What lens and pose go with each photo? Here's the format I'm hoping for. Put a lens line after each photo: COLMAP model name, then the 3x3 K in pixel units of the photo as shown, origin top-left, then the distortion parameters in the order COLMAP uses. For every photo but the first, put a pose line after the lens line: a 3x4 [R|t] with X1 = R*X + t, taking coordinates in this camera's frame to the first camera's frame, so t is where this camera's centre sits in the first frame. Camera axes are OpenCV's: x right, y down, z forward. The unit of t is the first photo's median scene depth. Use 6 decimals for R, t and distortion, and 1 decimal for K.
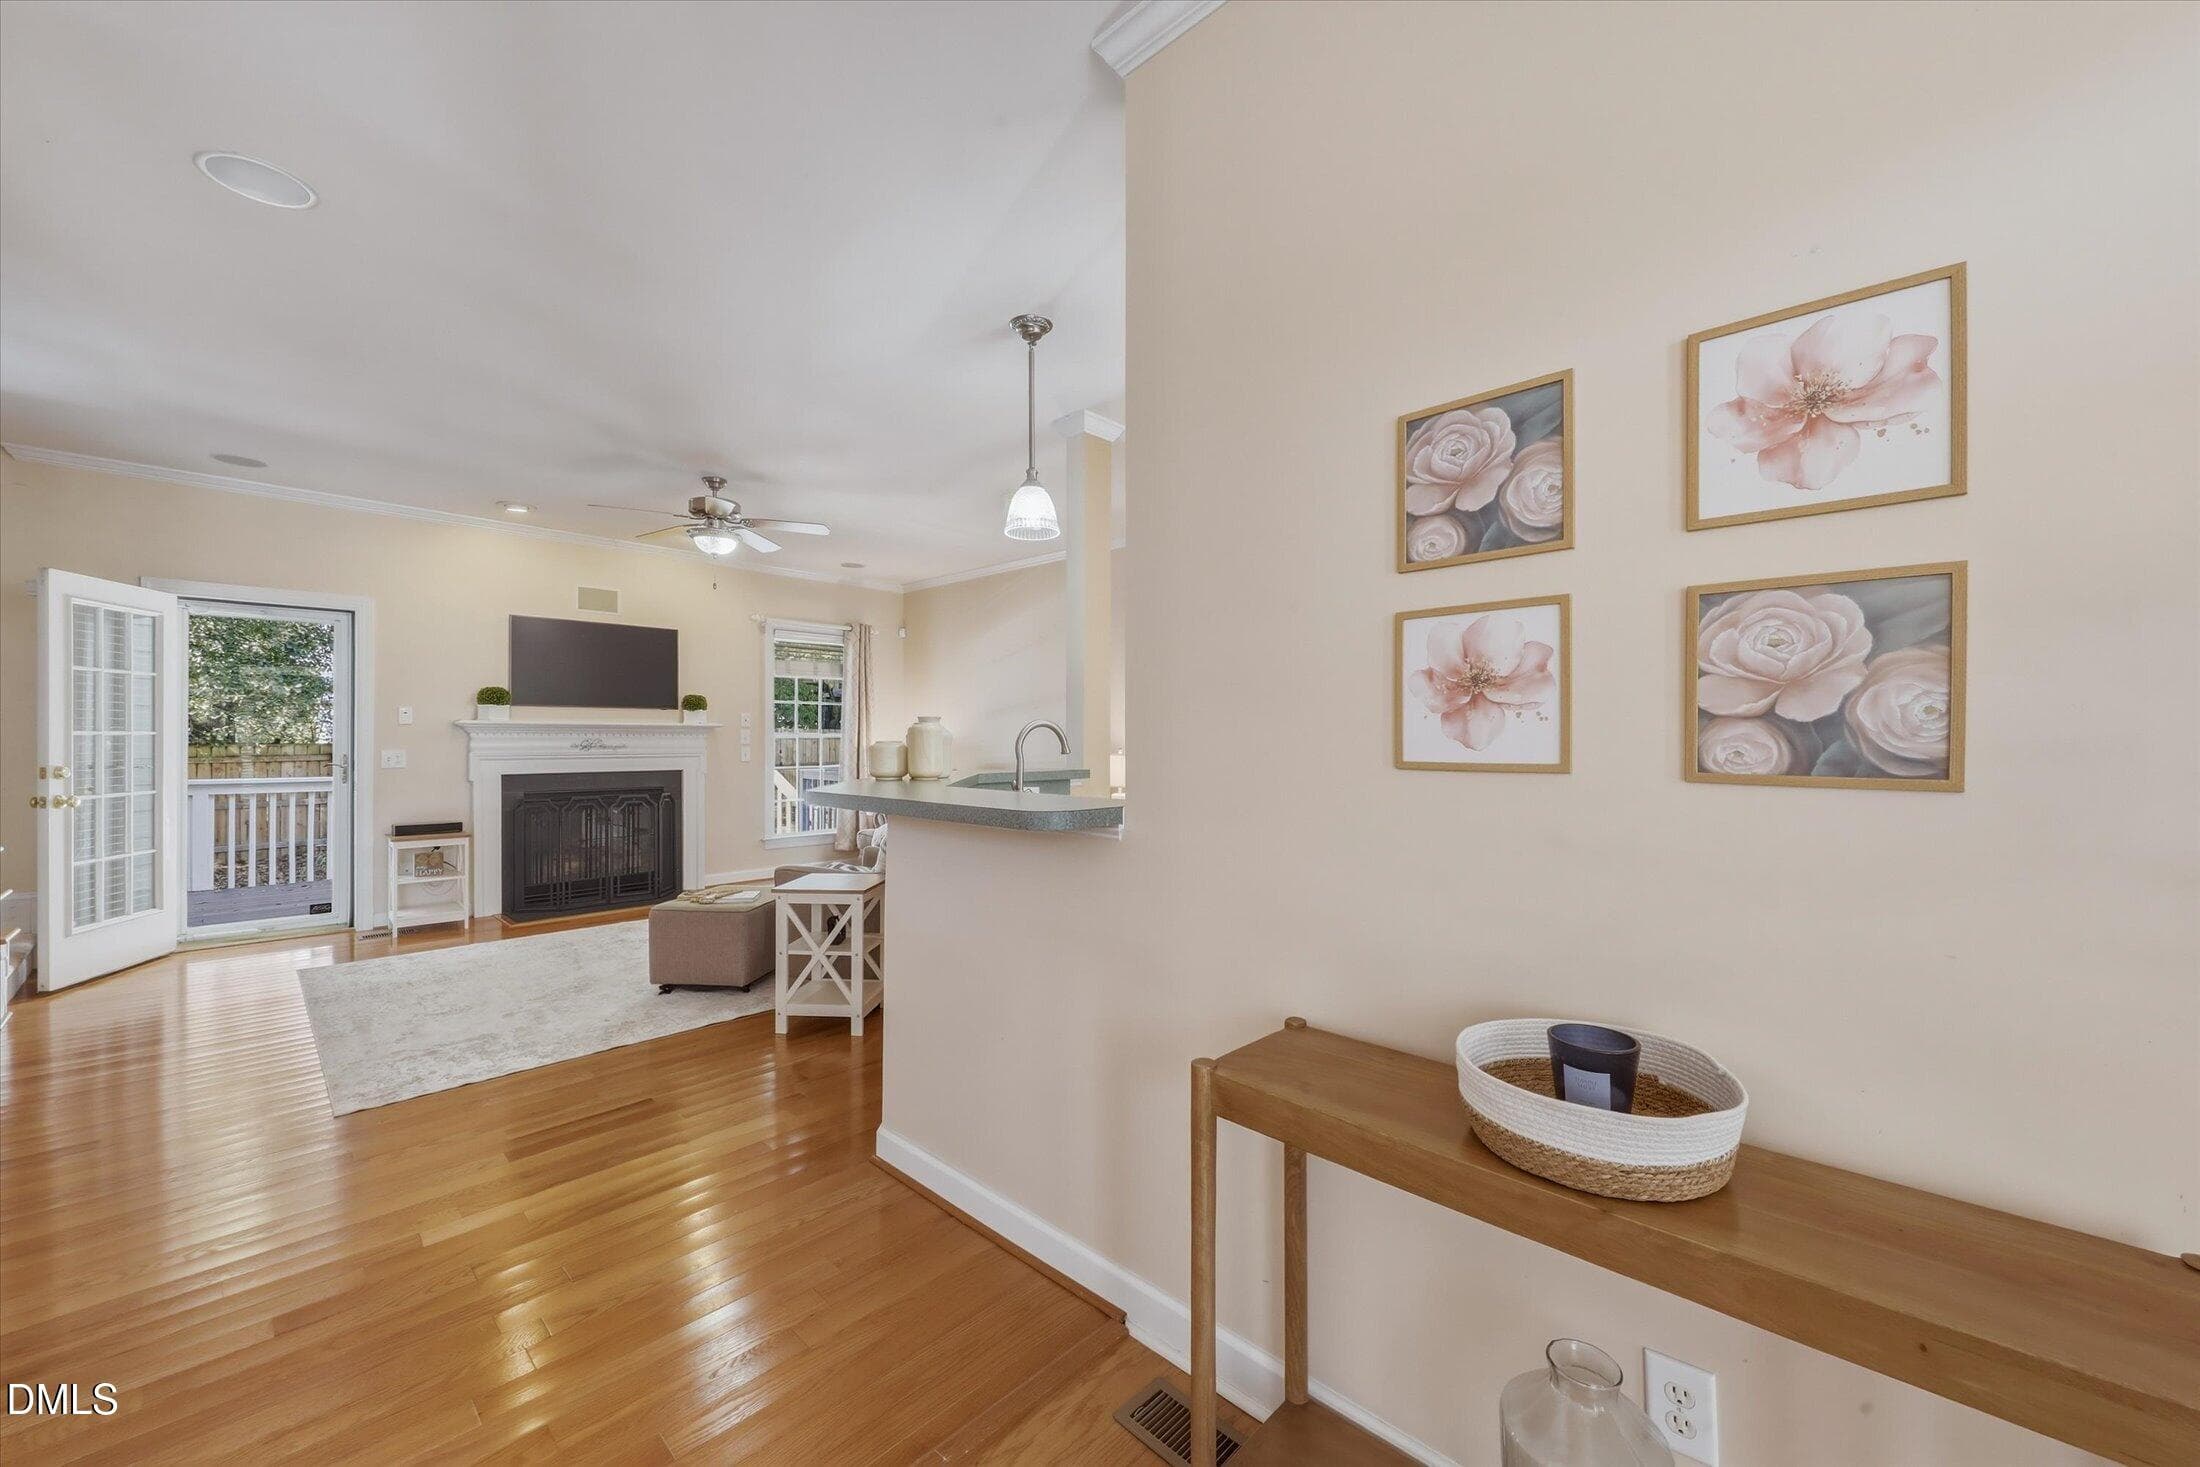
lens RADIAL K [[835.9, 0, 1091.2], [0, 835.9, 737.1], [0, 0, 1]] dist [-0.001428, -0.000162]
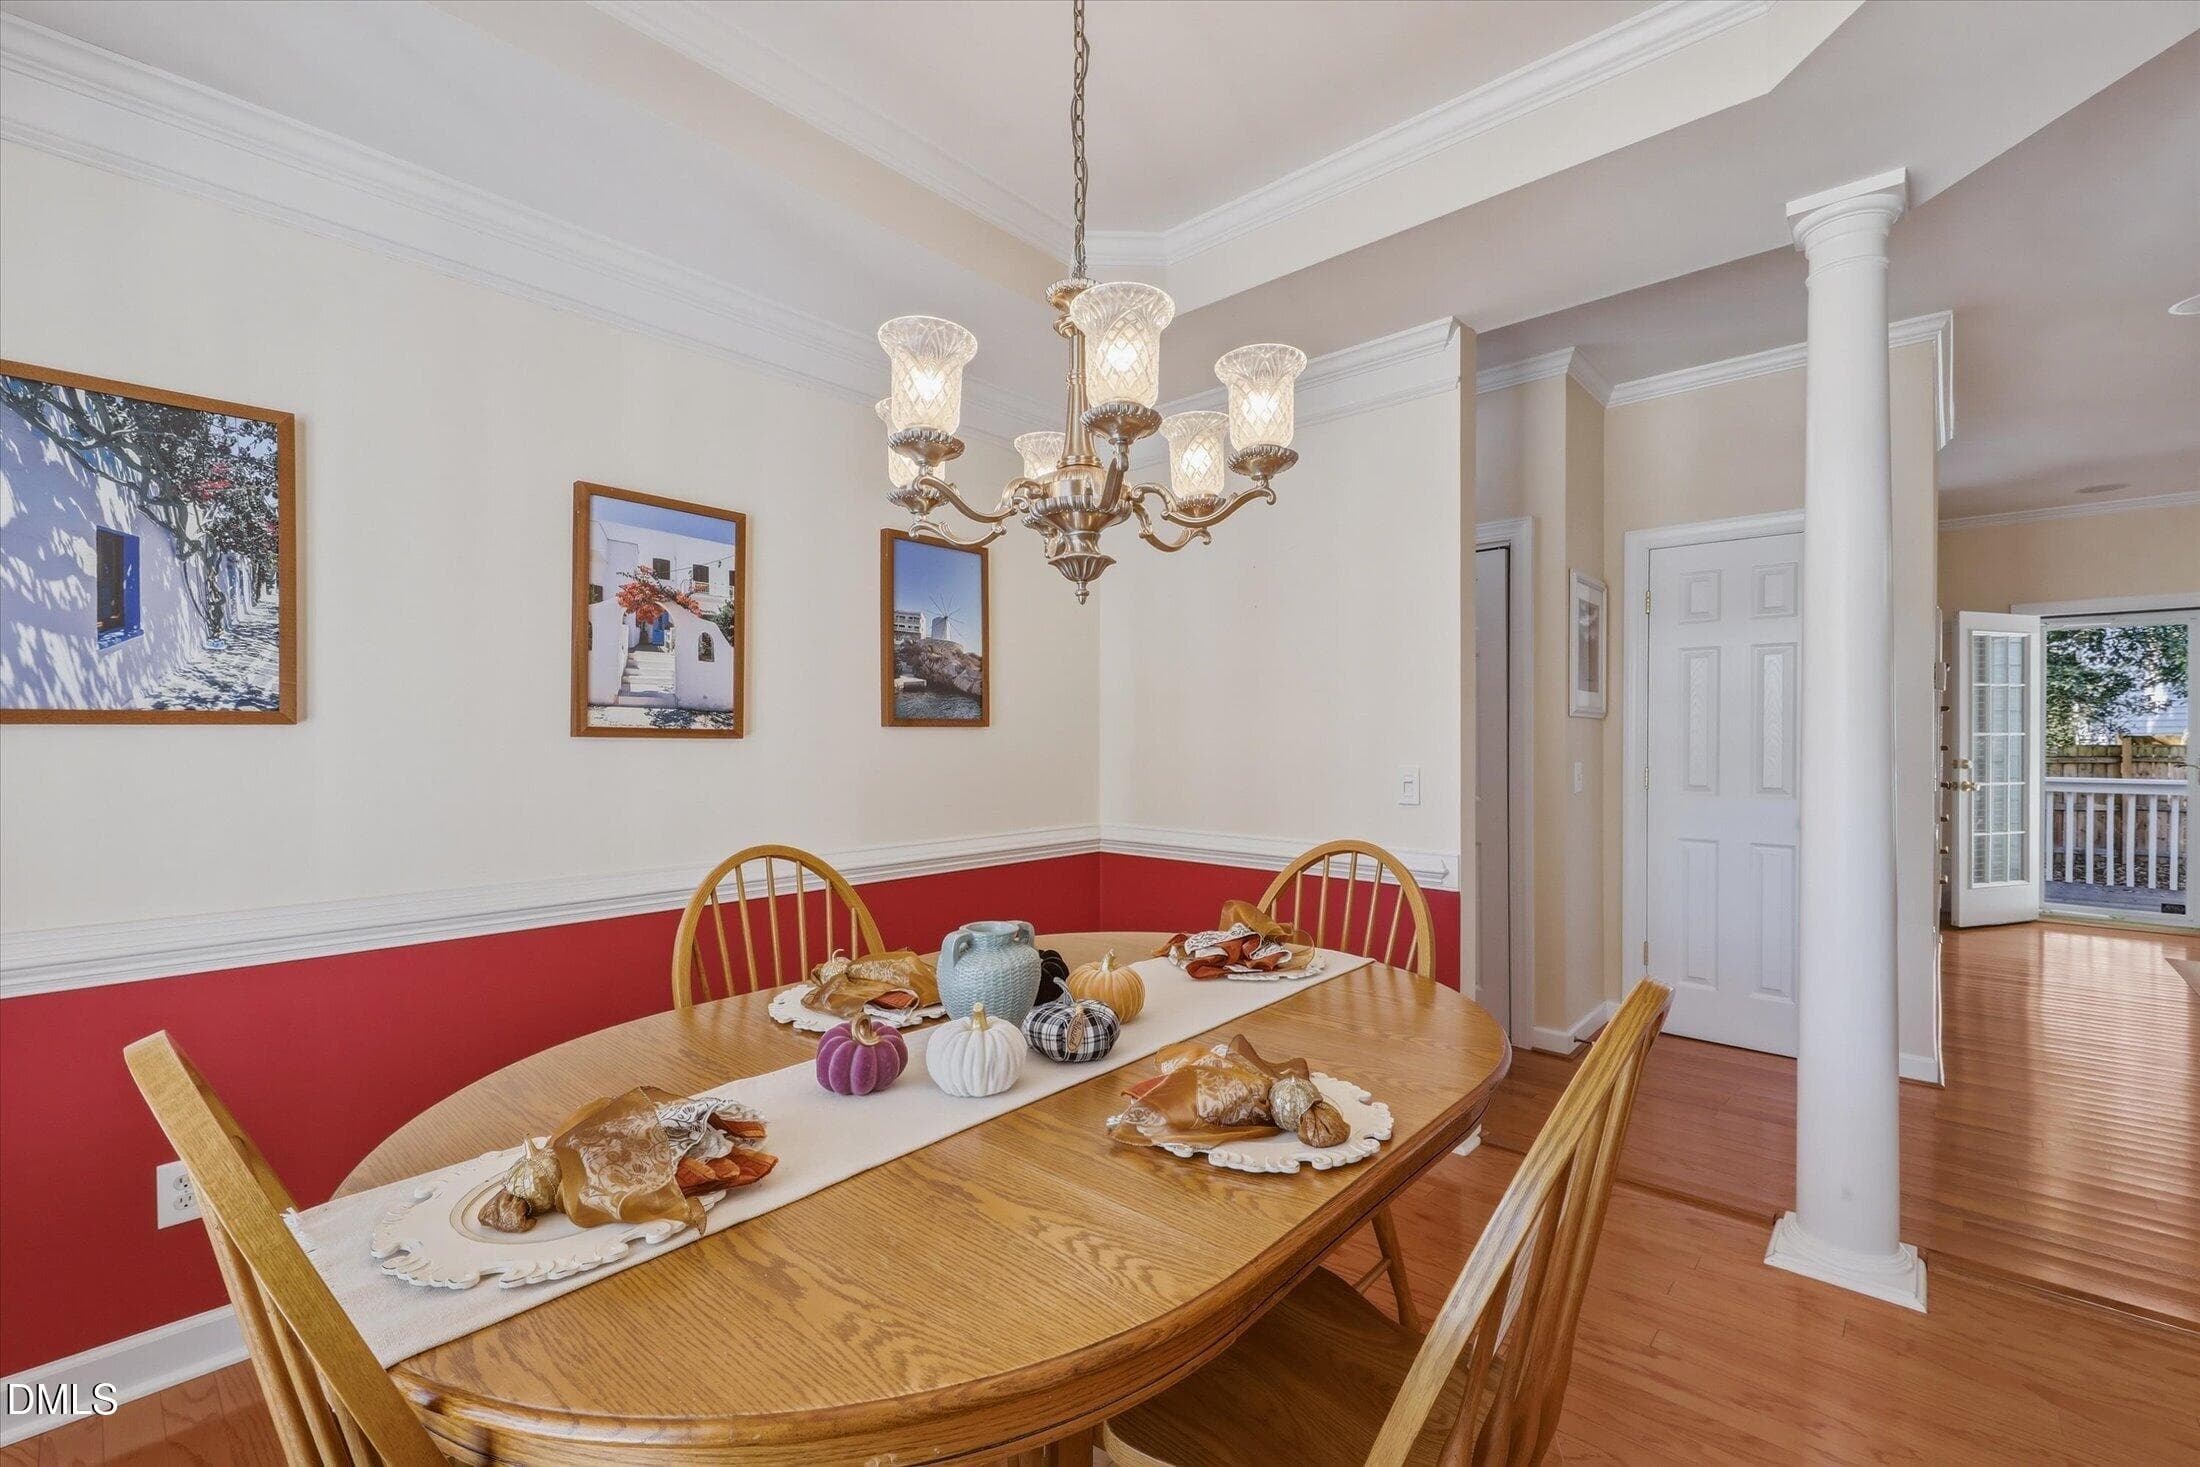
lens RADIAL K [[930.9, 0, 1110.3], [0, 930.9, 735.8], [0, 0, 1]] dist [0.001686, -0.000545]
pose [[0.032000, -0.001867, -0.999486, 0.173488], [0.000927, 0.999998, -0.001838, -0.001141], [0.999487, -0.000868, 0.032002, -0.349083]]
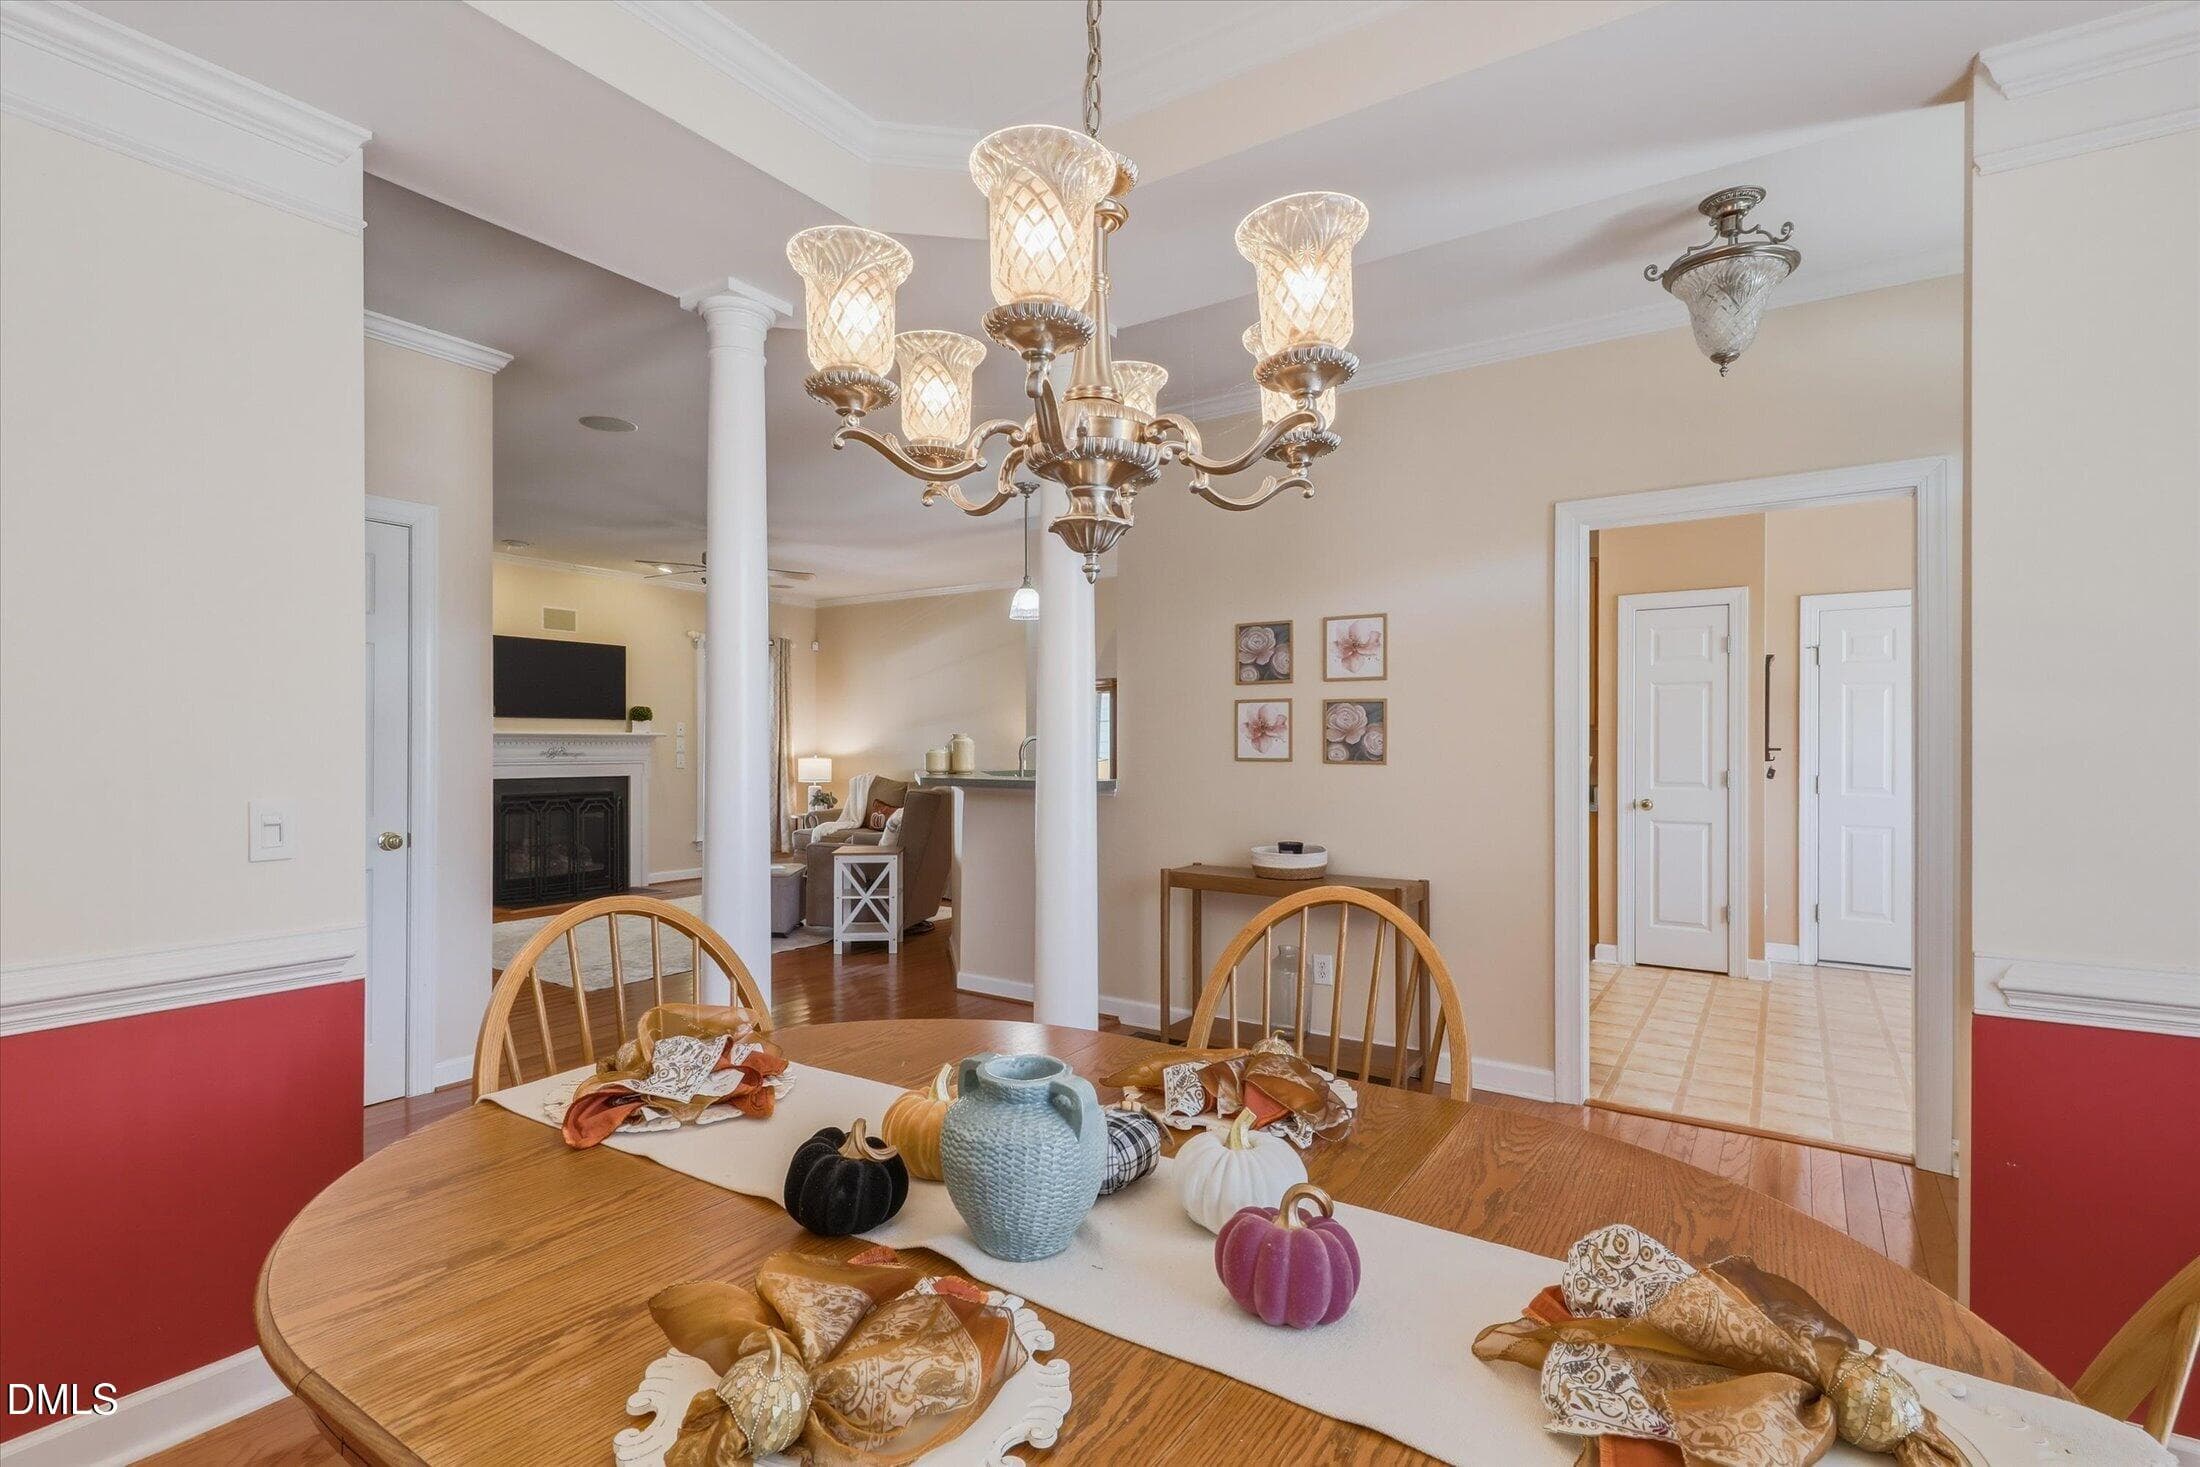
lens RADIAL K [[1033.2, 0, 1099.2], [0, 1033.2, 747.3], [0, 0, 1]] dist [-0.000567, -0.000255]
pose [[0.985046, 0.000307, 0.172289, -0.173021], [-0.000850, 0.999995, 0.003082, -0.003731], [-0.172287, -0.003182, 0.985042, -0.598332]]
